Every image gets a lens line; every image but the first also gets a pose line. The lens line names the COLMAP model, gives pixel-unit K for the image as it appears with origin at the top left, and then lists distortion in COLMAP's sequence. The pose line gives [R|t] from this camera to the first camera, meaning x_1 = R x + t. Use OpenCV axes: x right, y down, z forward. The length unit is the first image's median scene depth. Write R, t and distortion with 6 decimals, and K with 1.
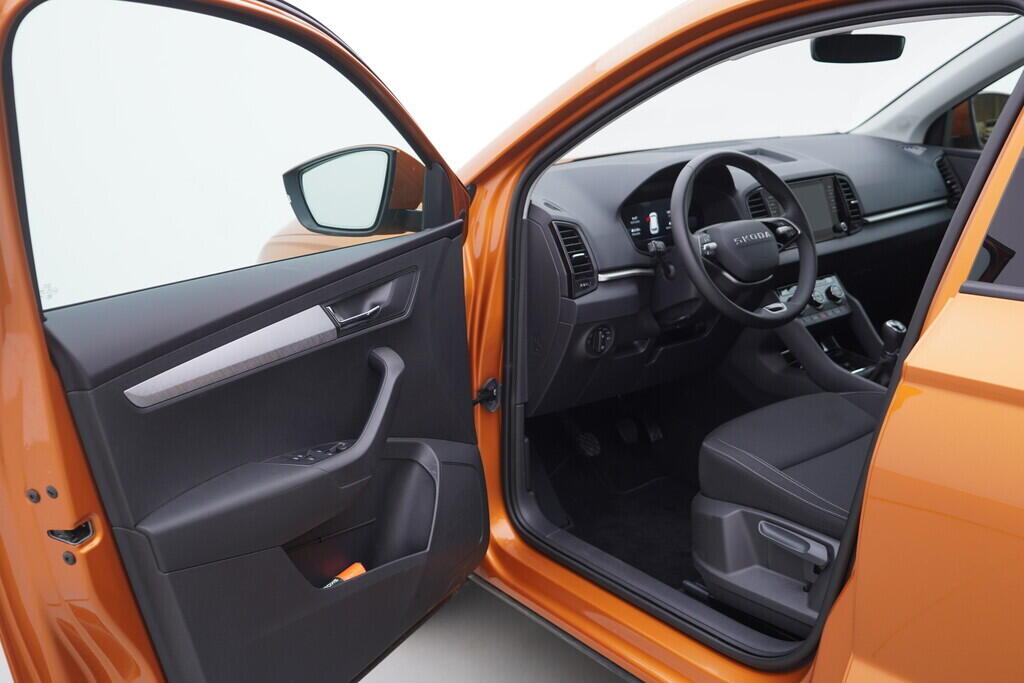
lens RADIAL K [[1009.9, 0, 524.6], [0, 1009.9, 361.0], [0, 0, 1]] dist [0.000272, 0.011199]
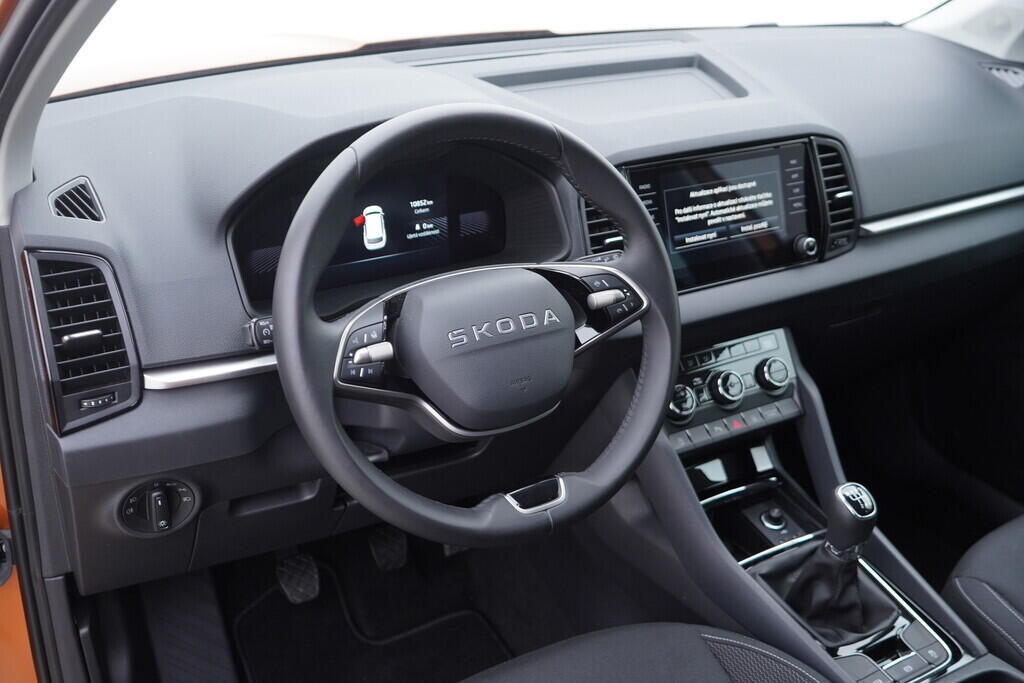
lens RADIAL K [[1009.9, 0, 524.6], [0, 1009.9, 361.0], [0, 0, 1]] dist [0.000272, 0.011199]
pose [[0.988951, 0.115939, -0.092376, 0.231525], [-0.097359, 0.977898, 0.185034, -0.157856], [0.111787, -0.173996, 0.978381, 0.490747]]
